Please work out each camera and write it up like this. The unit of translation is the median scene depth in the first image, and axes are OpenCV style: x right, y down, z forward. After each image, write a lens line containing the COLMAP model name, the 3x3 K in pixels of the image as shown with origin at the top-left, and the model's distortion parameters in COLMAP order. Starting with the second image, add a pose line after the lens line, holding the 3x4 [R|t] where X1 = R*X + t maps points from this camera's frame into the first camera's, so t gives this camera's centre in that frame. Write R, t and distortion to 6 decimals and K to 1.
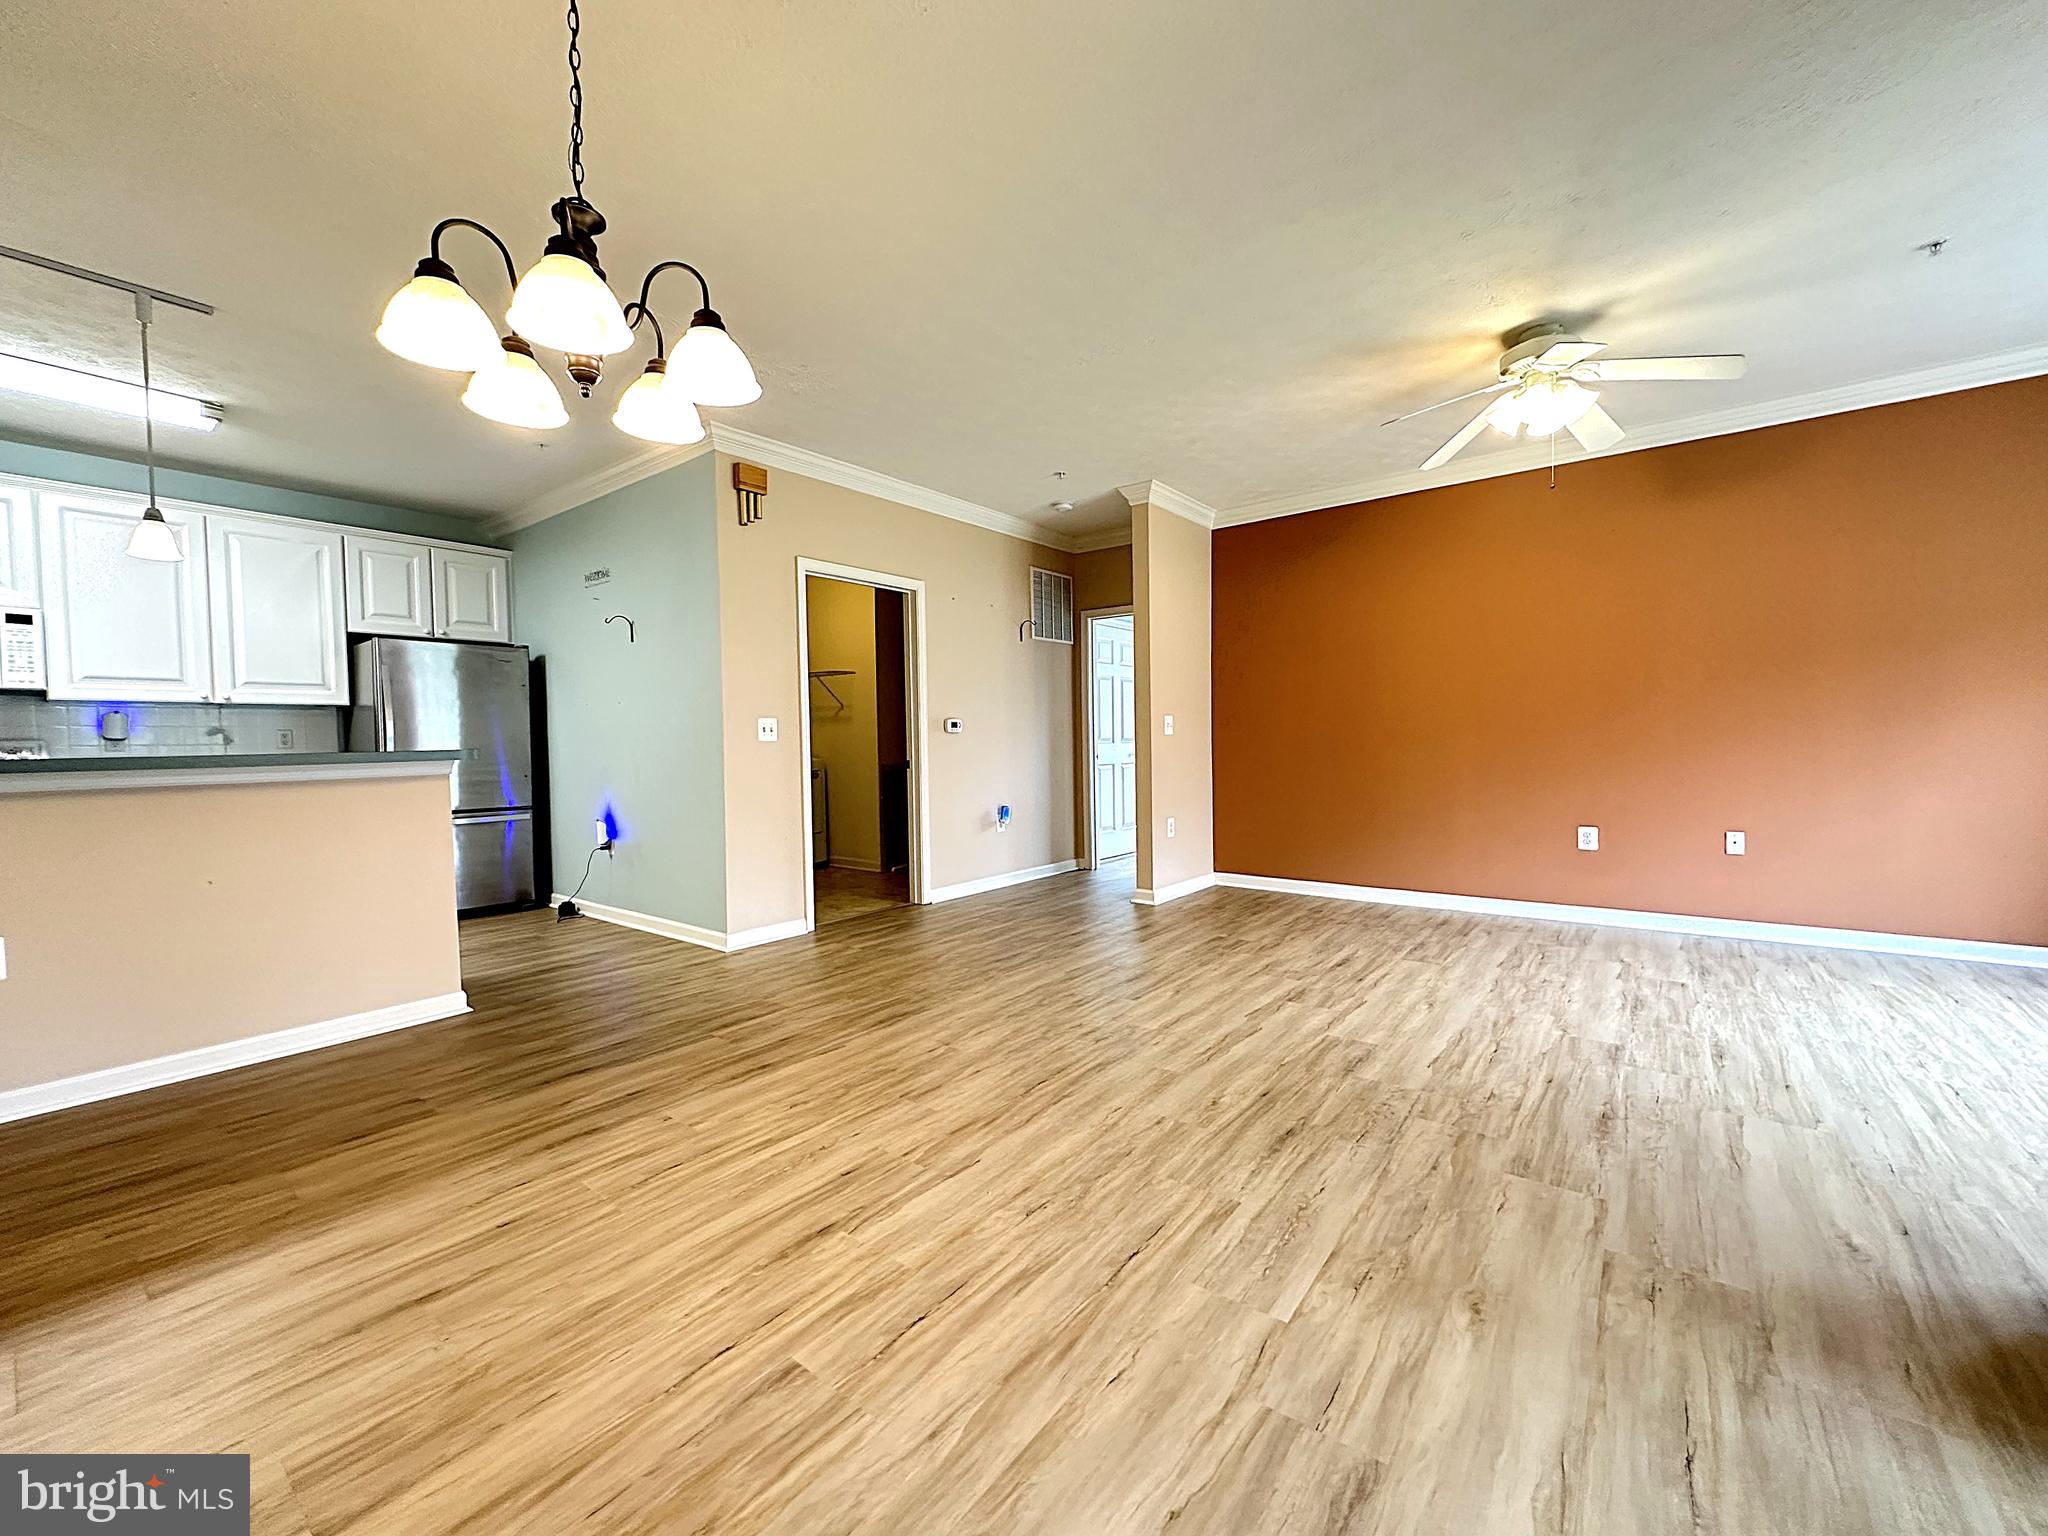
lens RADIAL K [[815.2, 0, 1025.6], [0, 815.2, 766.8], [0, 0, 1]] dist [-0.004265, 0.000880]
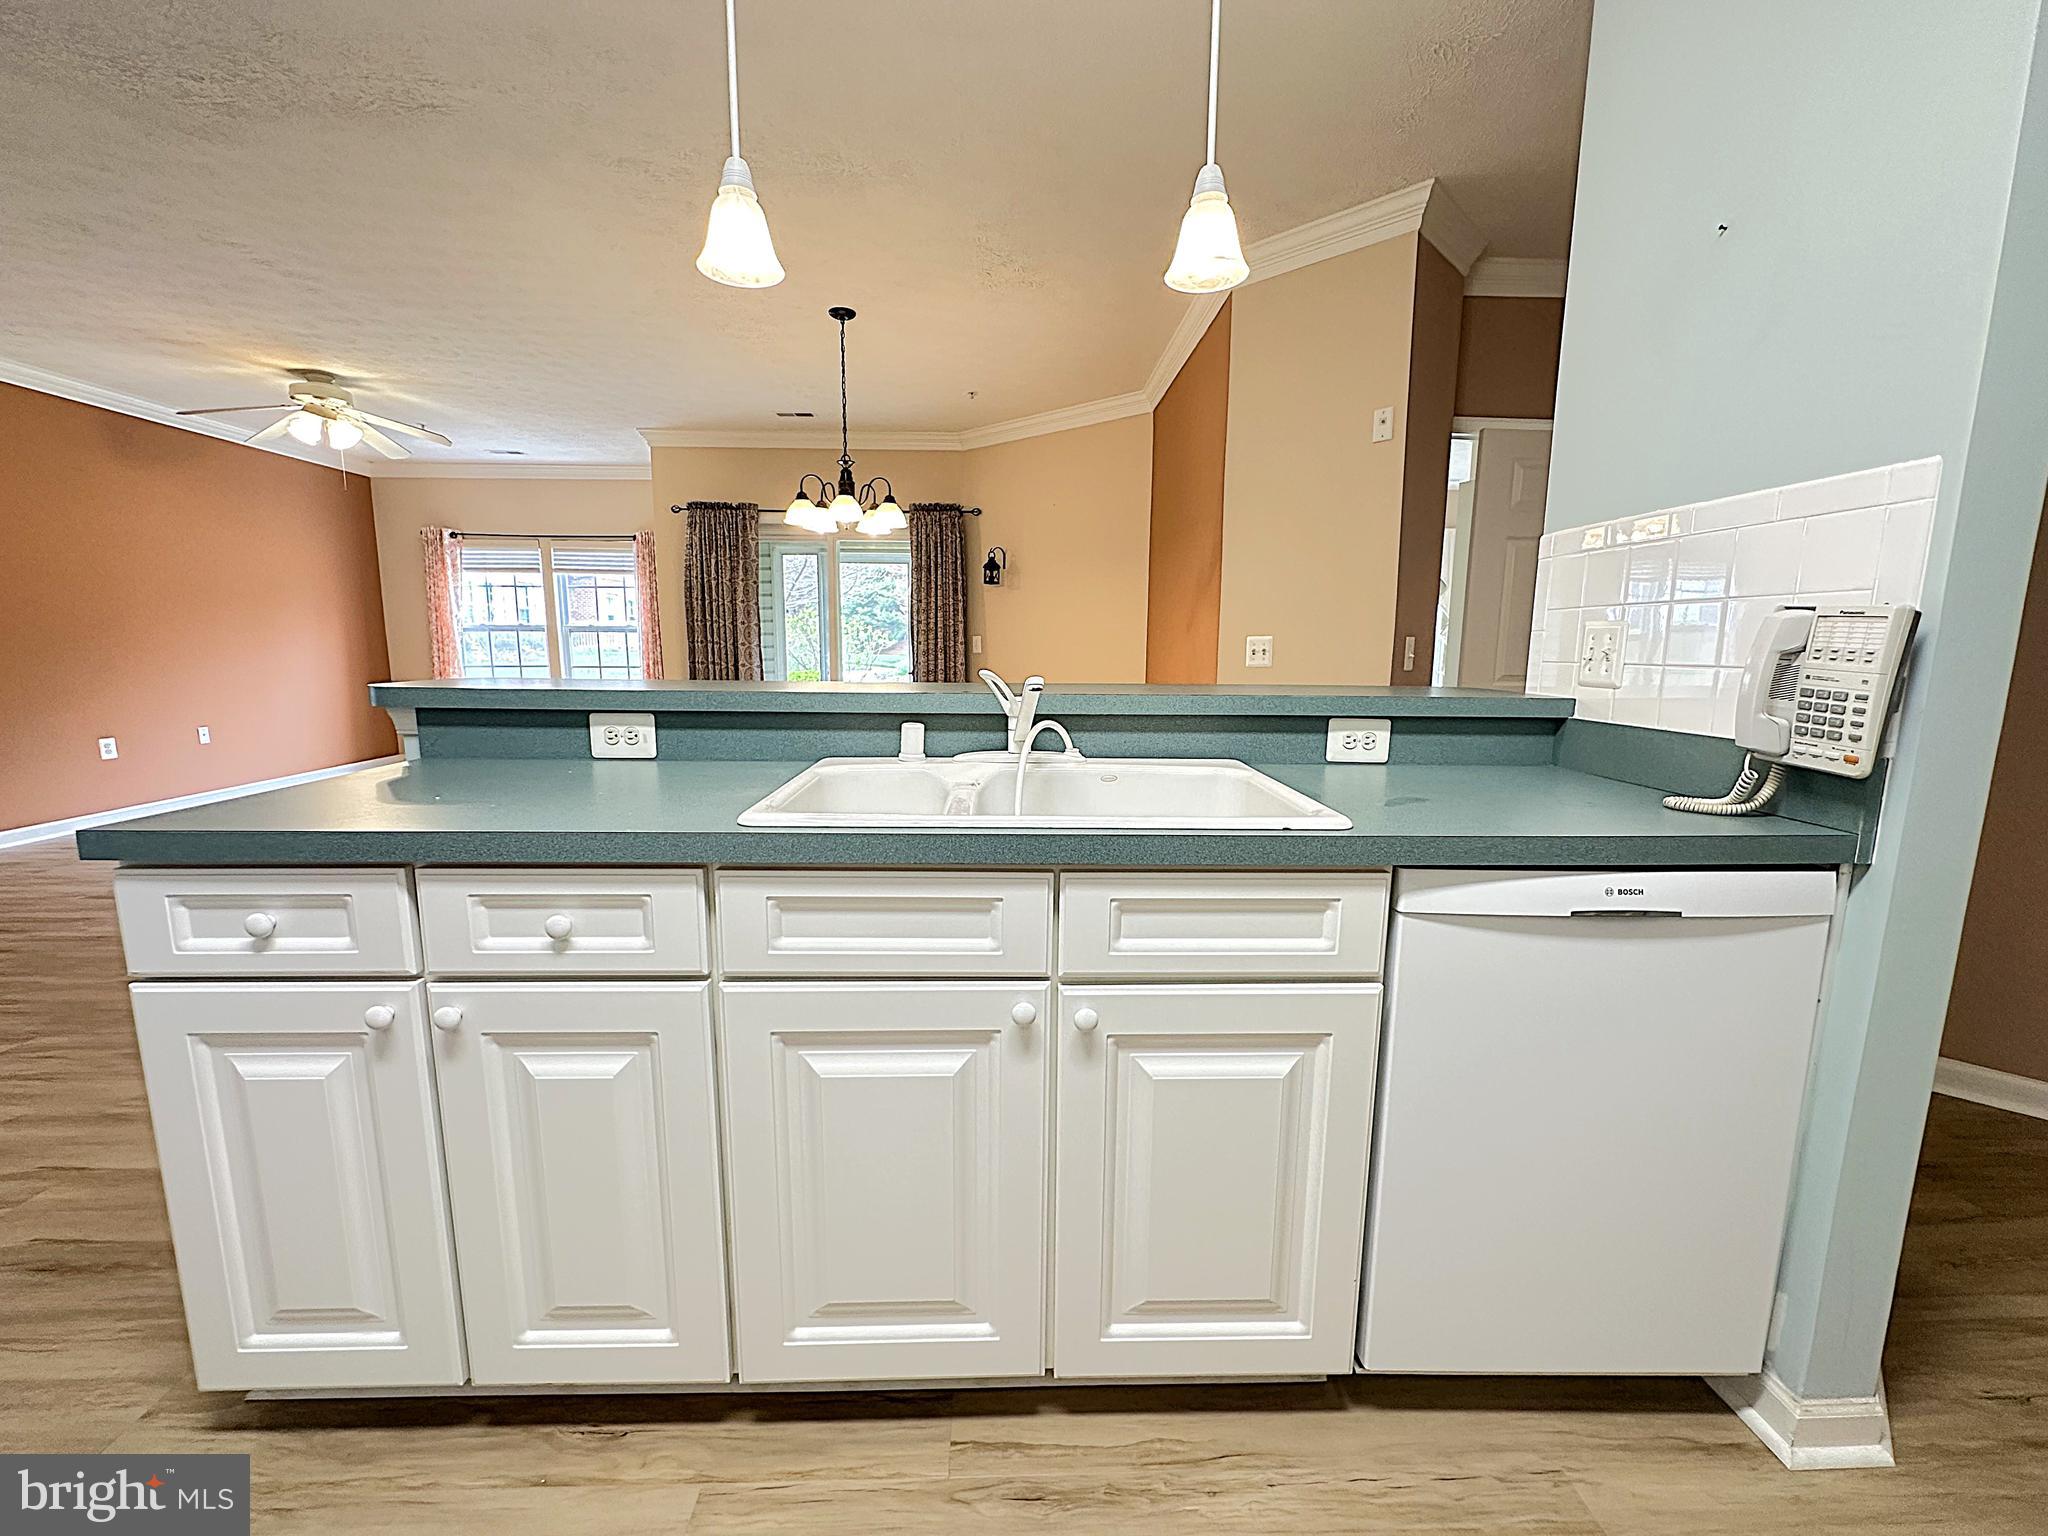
lens RADIAL K [[815.2, 0, 1020.8], [0, 815.2, 766.8], [0, 0, 1]] dist [-0.004265, 0.000880]
pose [[-0.640648, -0.103361, 0.760846, -1.440053], [0.028655, 0.986989, 0.158211, -0.042174], [-0.767300, 0.123160, -0.629351, 1.113147]]
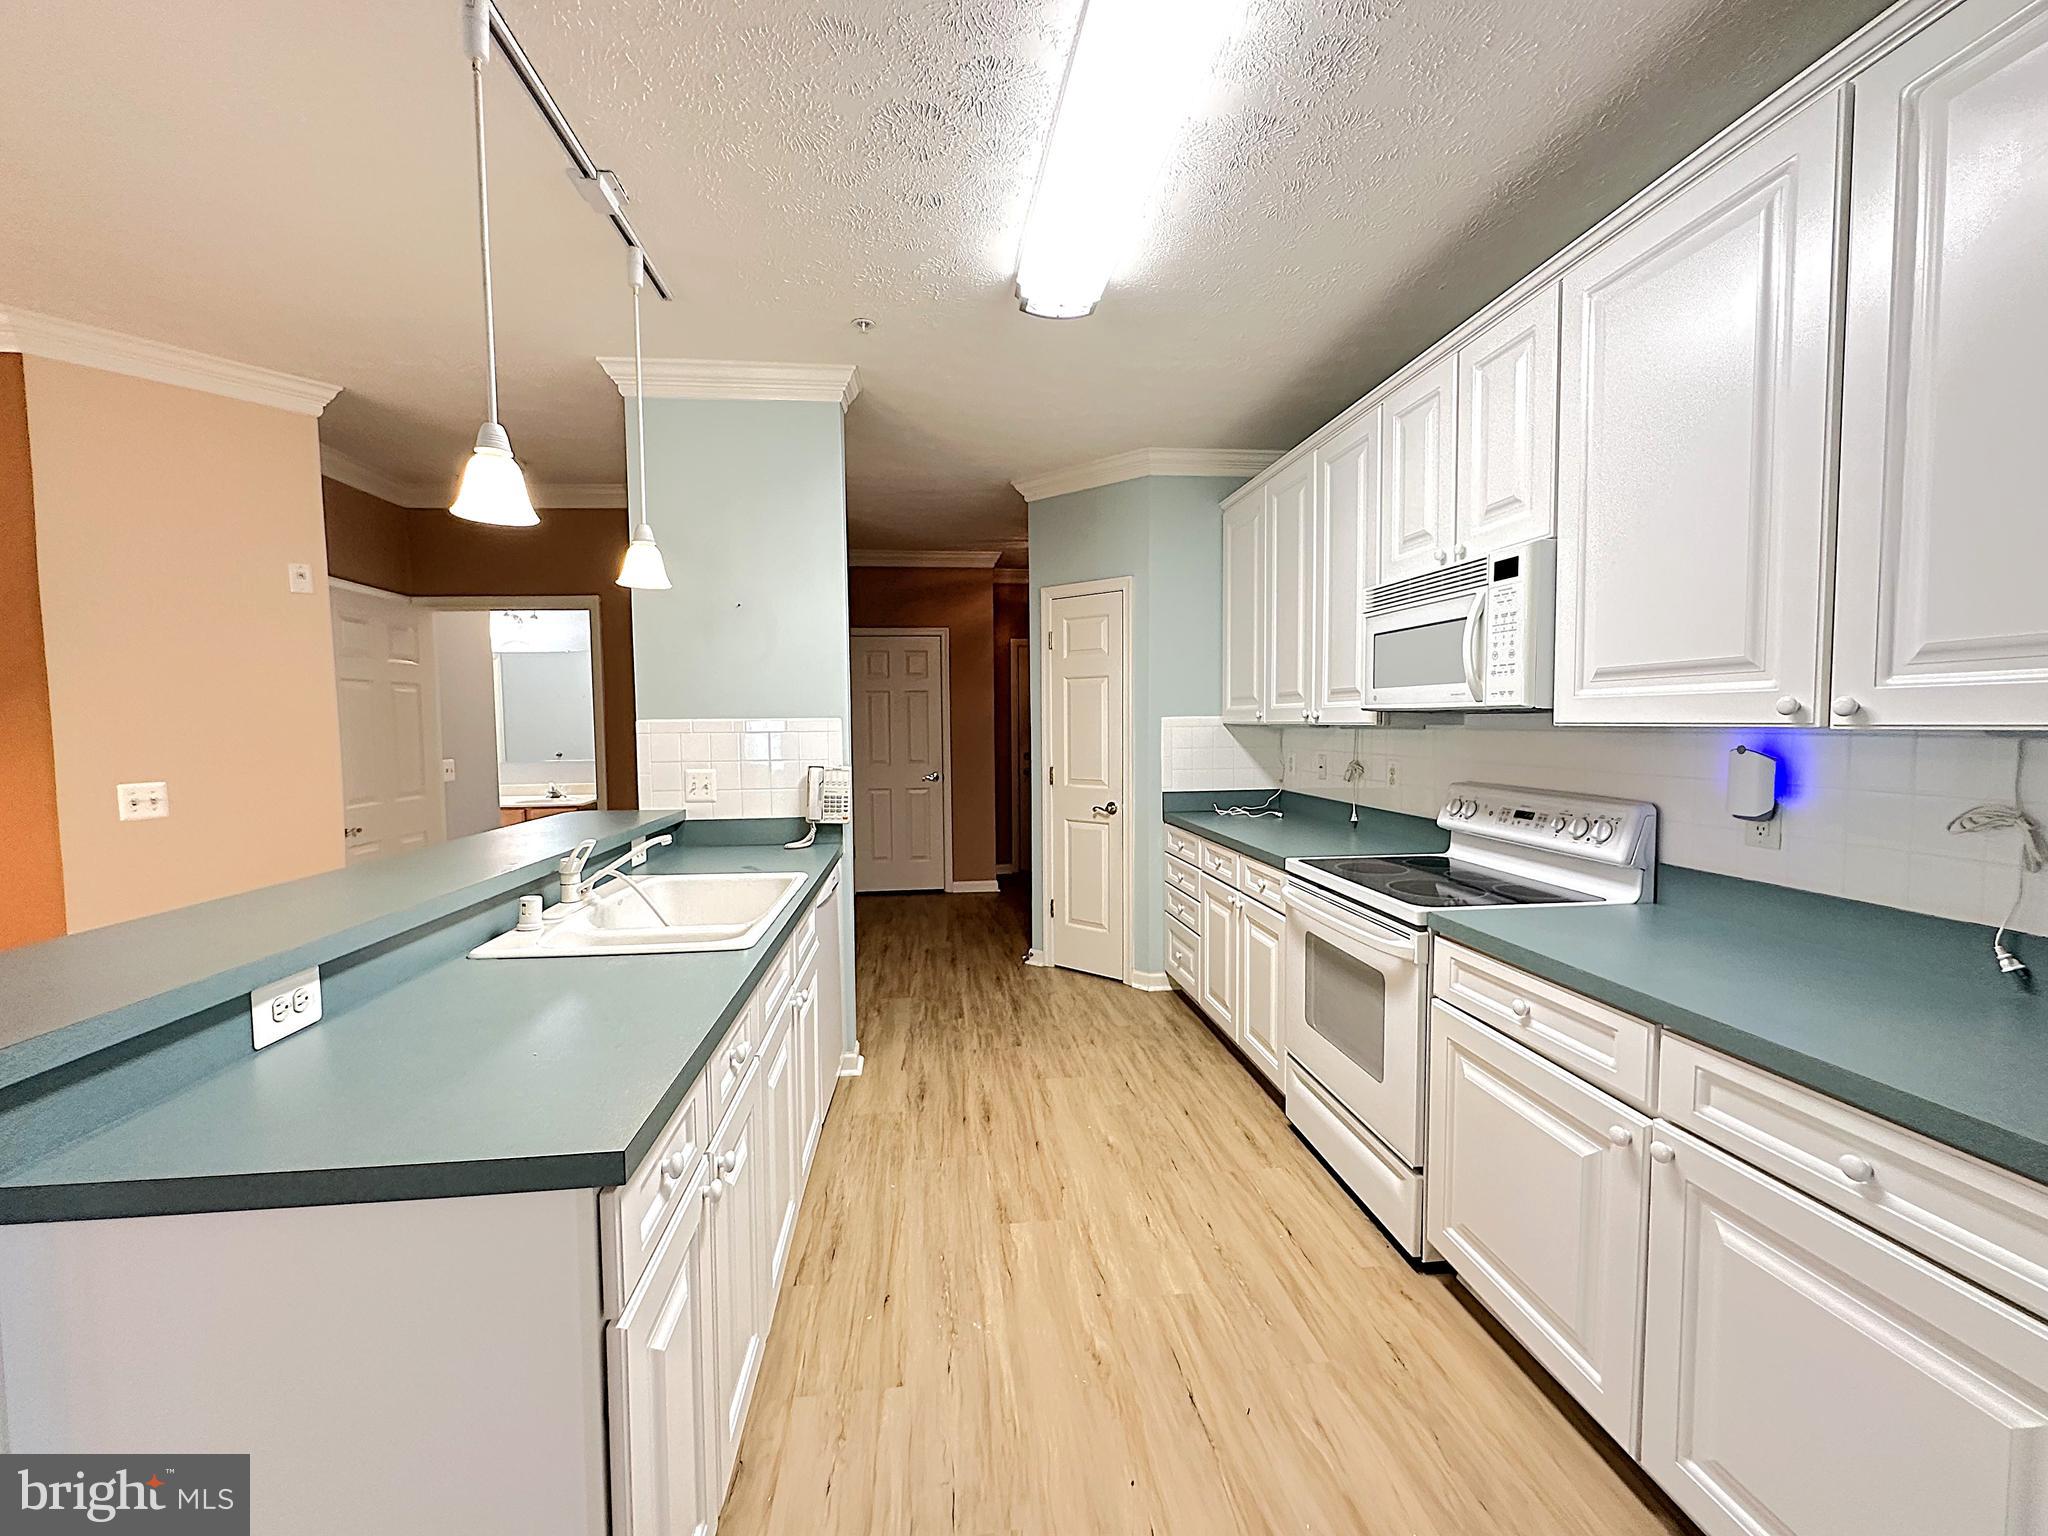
lens RADIAL K [[815.2, 0, 1020.1], [0, 815.2, 763.7], [0, 0, 1]] dist [-0.004265, 0.000880]
pose [[-0.709489, 0.059968, -0.702160, -0.859806], [-0.002556, 0.996147, 0.087659, -0.136049], [0.704712, 0.063987, -0.706602, 1.490131]]
